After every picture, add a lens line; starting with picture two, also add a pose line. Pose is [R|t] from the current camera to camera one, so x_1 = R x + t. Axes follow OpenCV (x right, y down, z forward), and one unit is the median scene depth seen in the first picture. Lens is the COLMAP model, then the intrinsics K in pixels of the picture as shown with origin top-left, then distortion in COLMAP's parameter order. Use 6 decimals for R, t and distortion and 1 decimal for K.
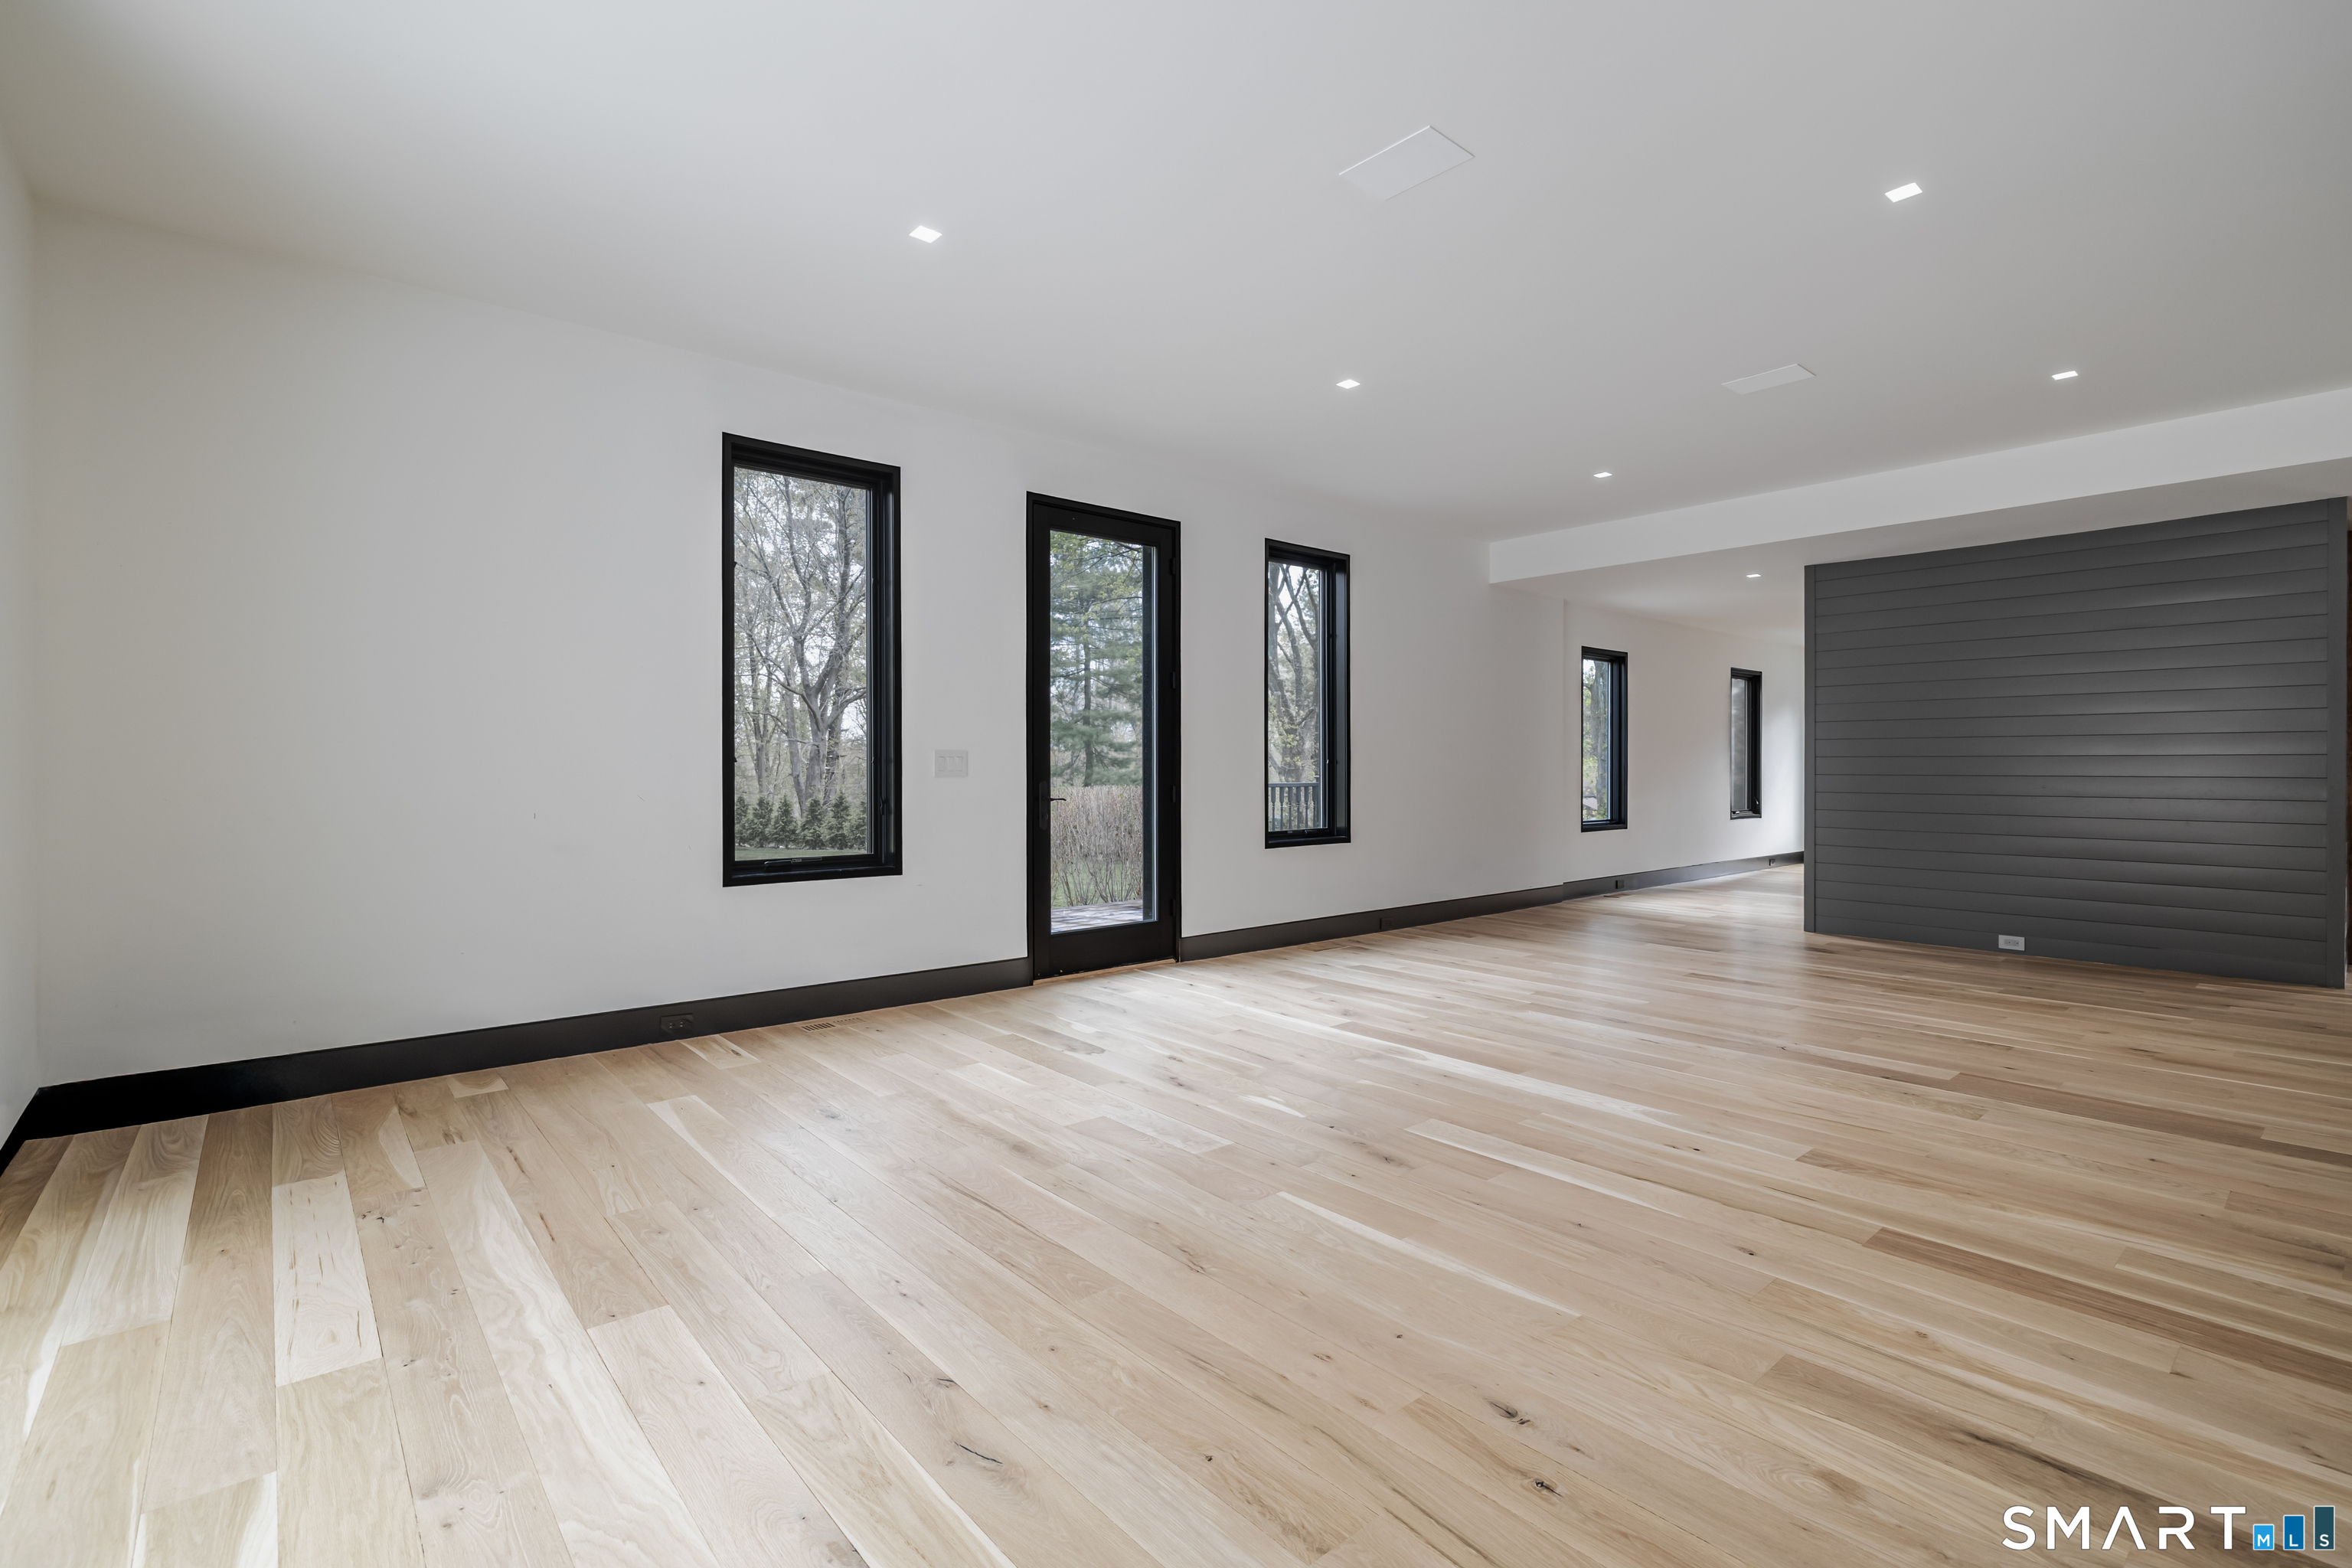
lens RADIAL K [[1086.5, 0, 1176.0], [0, 1086.5, 784.0], [0, 0, 1]] dist [-0.001420, 0.000359]
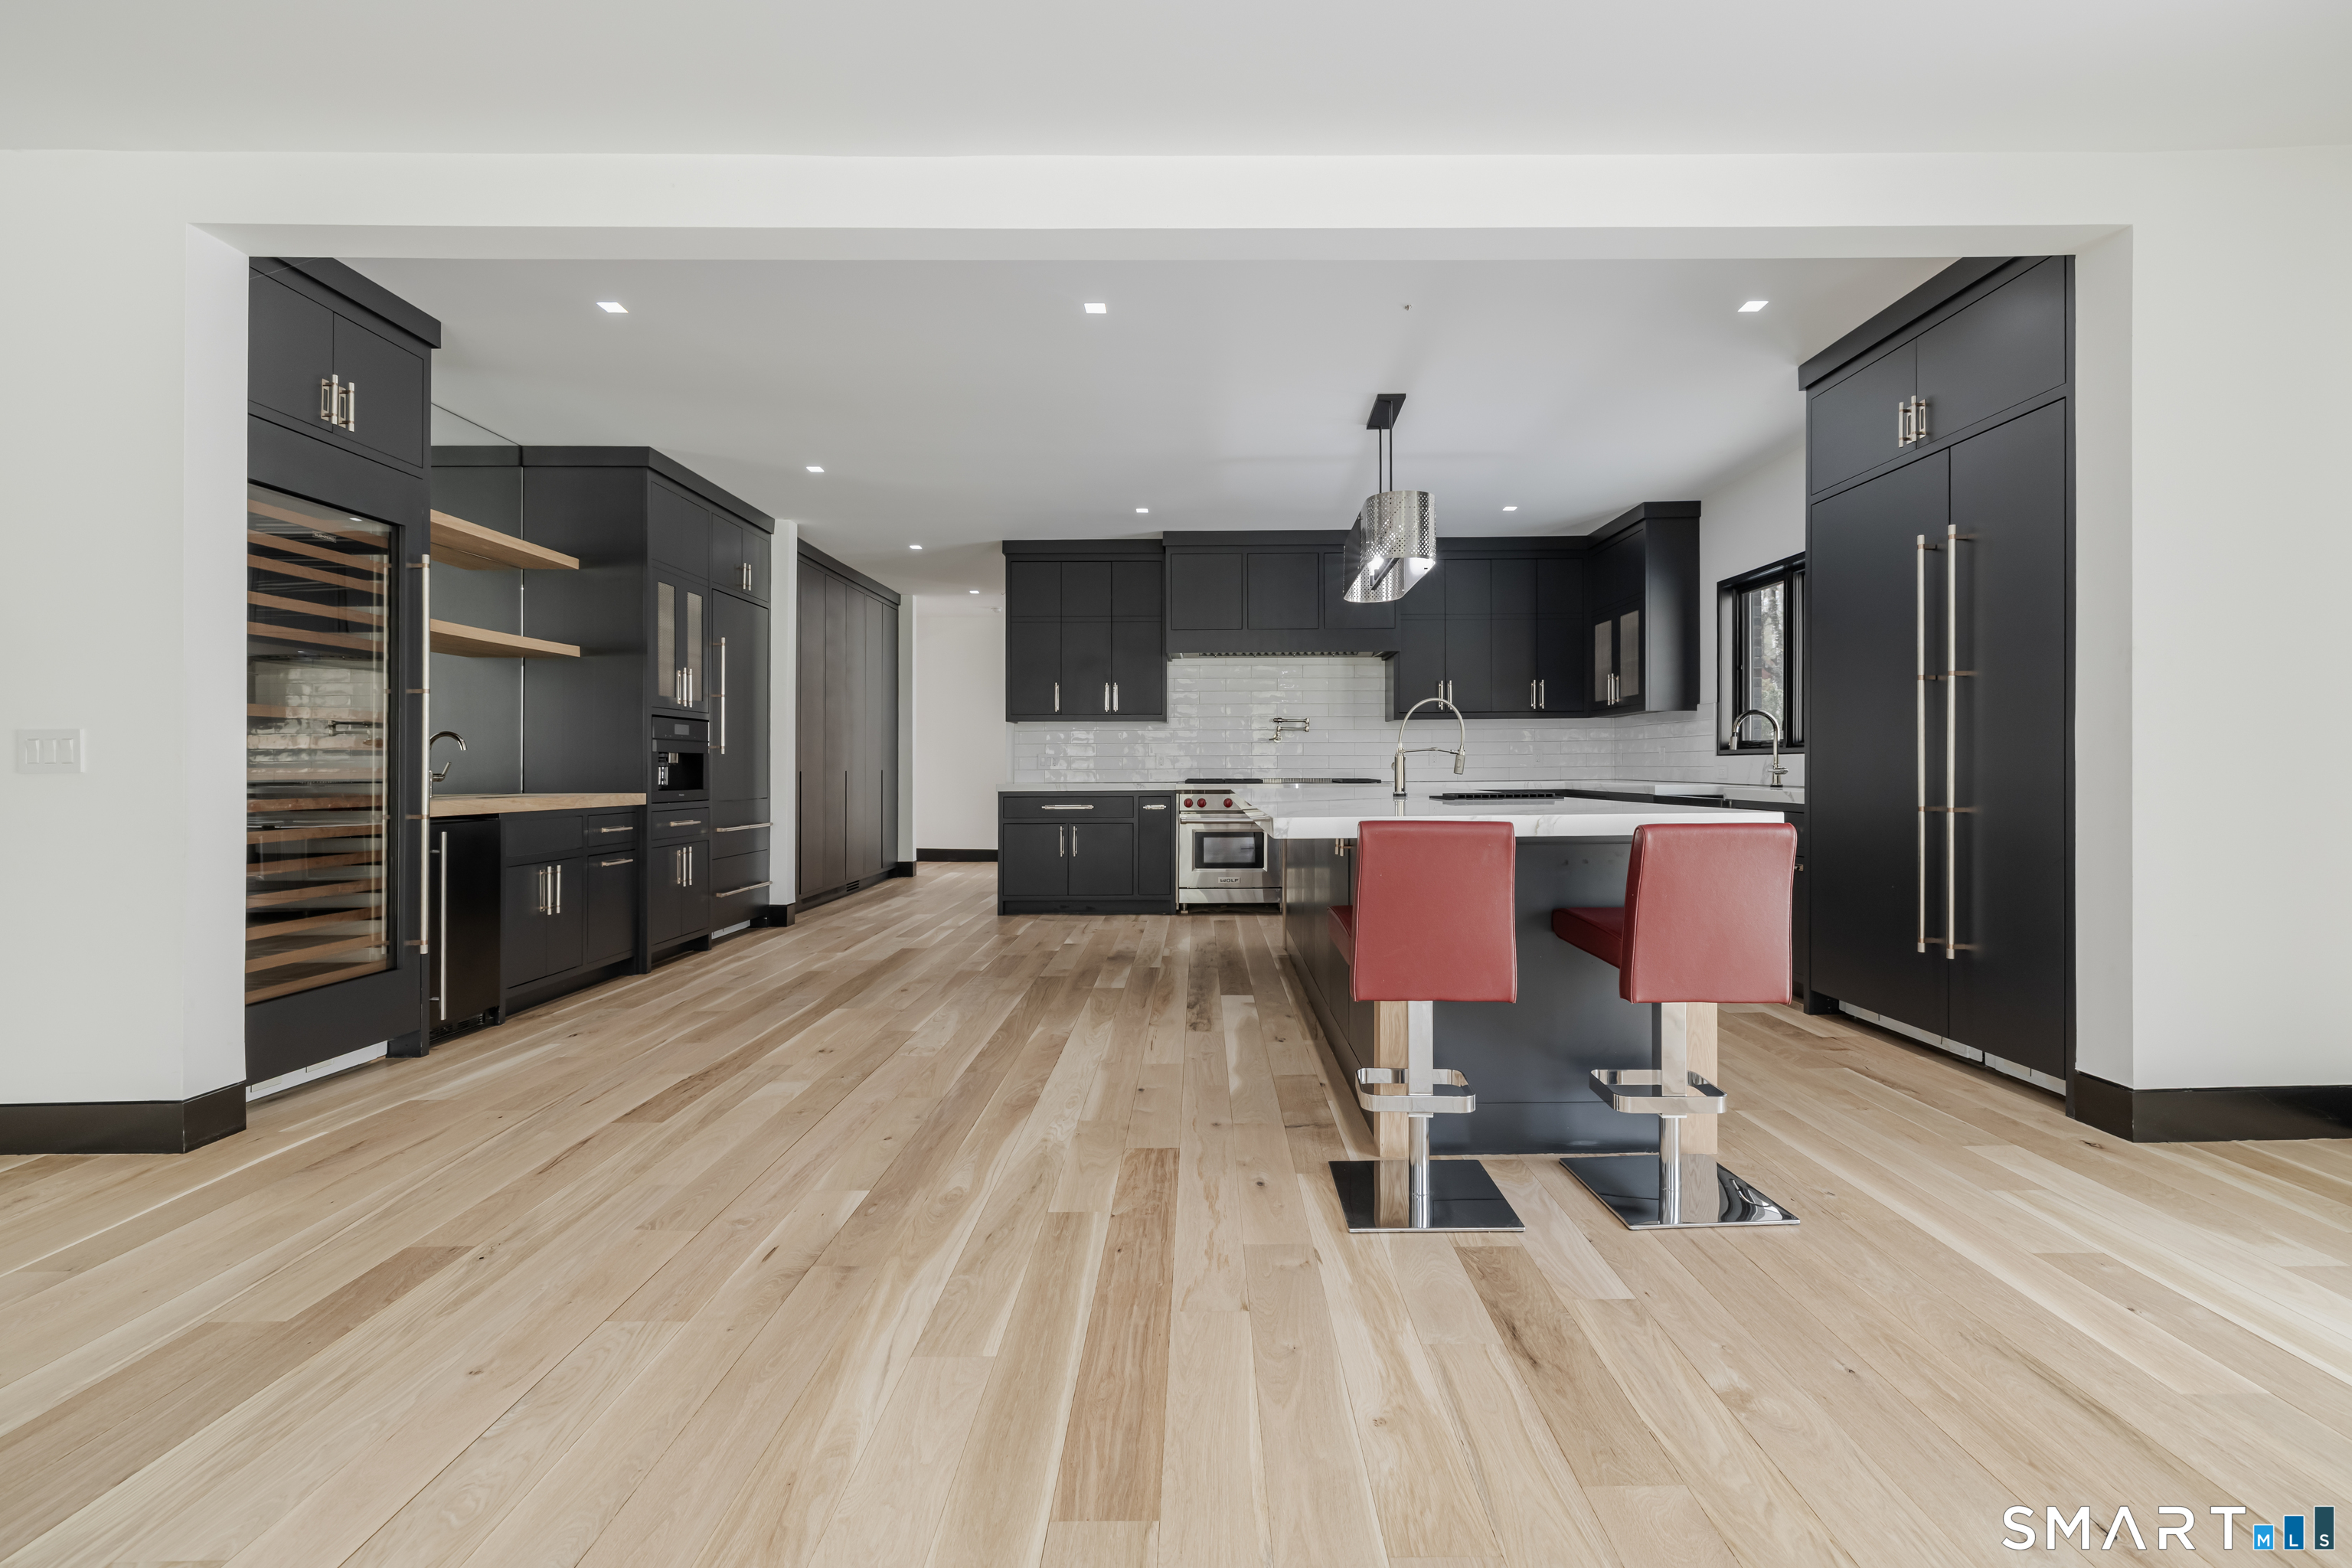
lens RADIAL K [[1002.9, 0, 1199.5], [0, 1002.9, 762.3], [0, 0, 1]] dist [0.000209, -0.000079]
pose [[-0.765002, 0.008498, 0.643971, 0.187858], [0.015722, 0.999861, 0.005483, -0.000237], [-0.643836, 0.014319, -0.765030, 1.056280]]
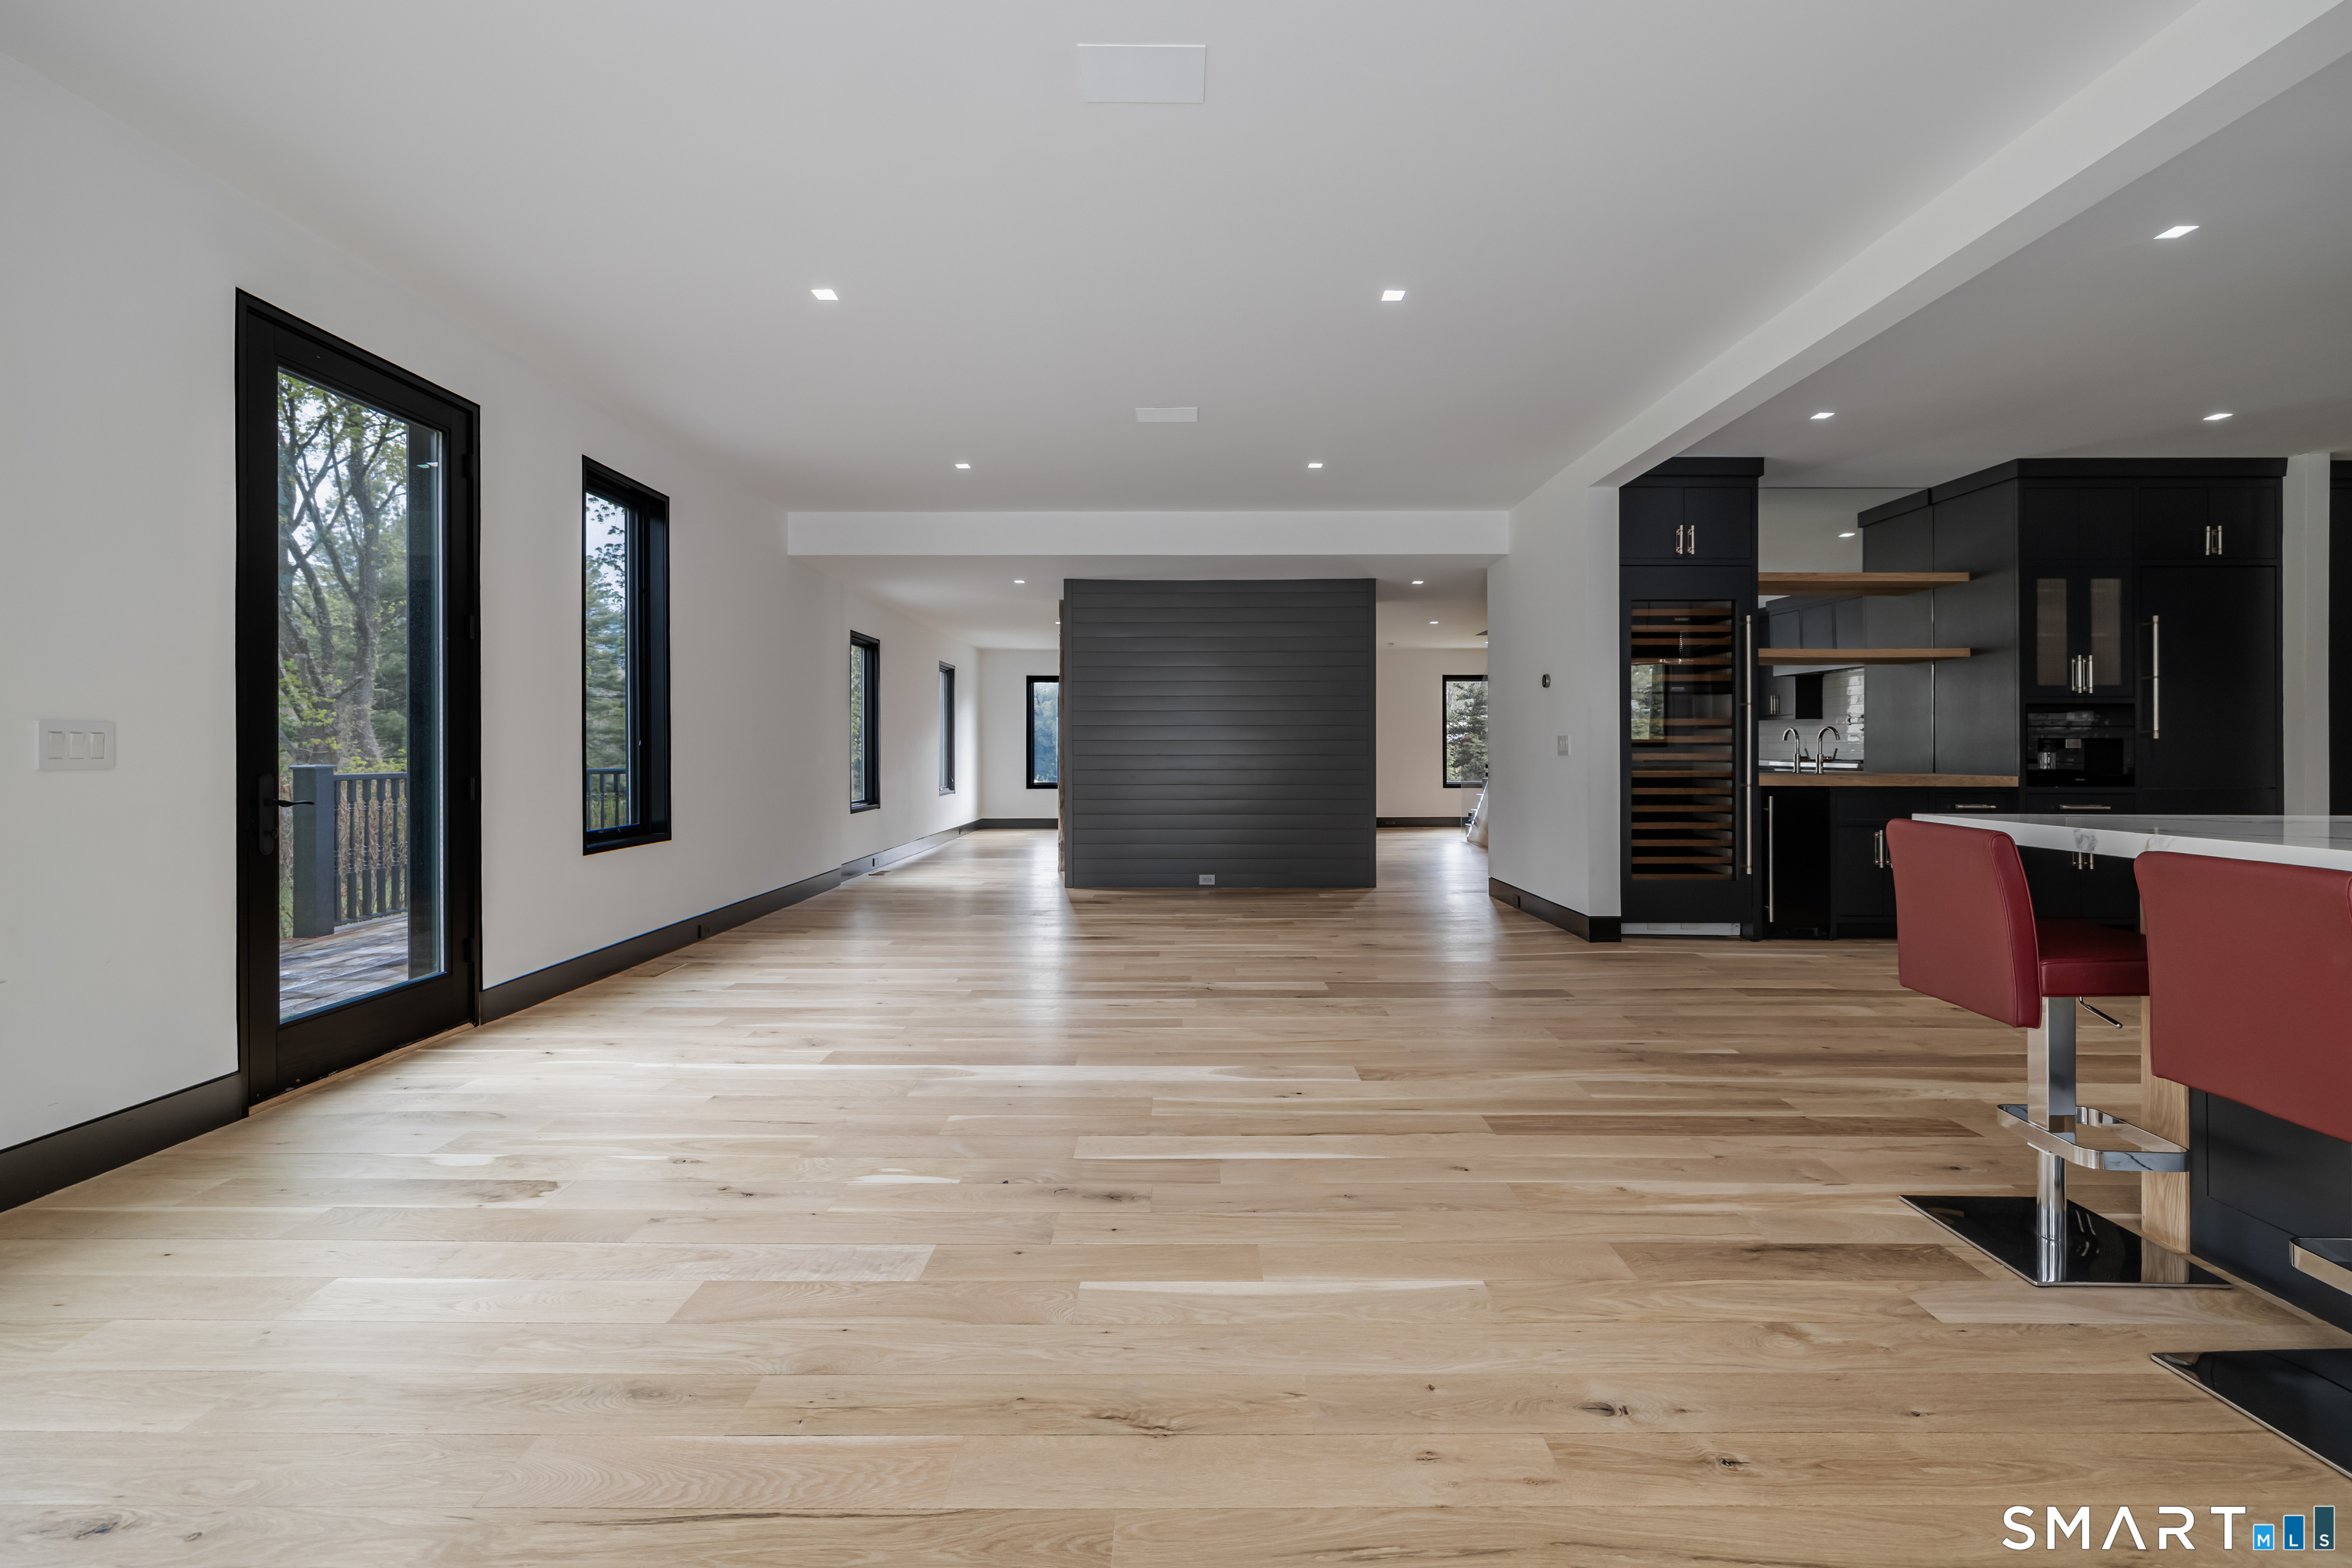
lens RADIAL K [[1002.9, 0, 1199.5], [0, 1002.9, 762.3], [0, 0, 1]] dist [0.000209, -0.000079]
pose [[0.645470, -0.011747, 0.763695, -0.342891], [0.013981, 0.999896, 0.003563, -0.006646], [-0.763658, 0.008378, 0.645567, 0.386930]]
